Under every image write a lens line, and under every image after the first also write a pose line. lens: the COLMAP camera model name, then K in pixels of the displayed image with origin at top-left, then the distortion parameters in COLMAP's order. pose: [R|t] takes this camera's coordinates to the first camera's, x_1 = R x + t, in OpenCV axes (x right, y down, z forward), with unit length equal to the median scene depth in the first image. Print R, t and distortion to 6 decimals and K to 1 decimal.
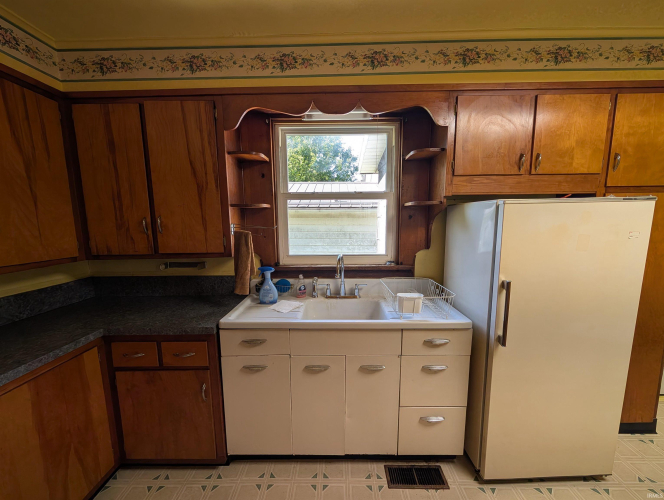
lens RADIAL K [[255.3, 0, 332.0], [0, 255.3, 250.0], [0, 0, 1]] dist [0.000677, -0.000153]
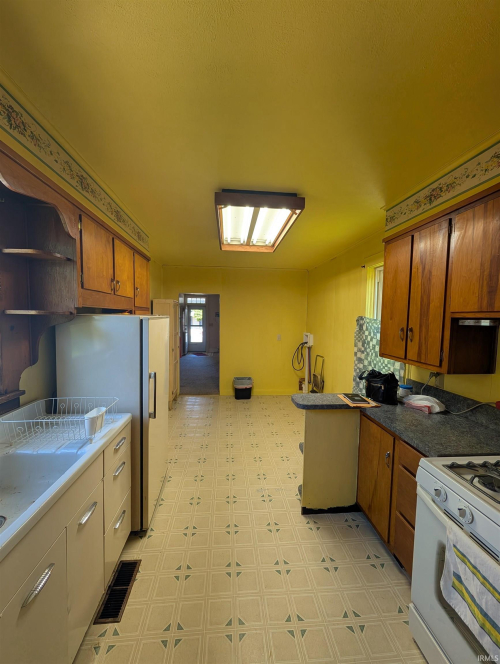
lens RADIAL K [[255.3, 0, 250.0], [0, 255.3, 332.0], [0, 0, 1]] dist [0.000677, -0.000153]
pose [[-0.085863, -0.043437, 0.995360, -0.636925], [0.113300, 0.992143, 0.053070, -0.096340], [-0.989844, 0.117331, -0.080267, 0.448397]]
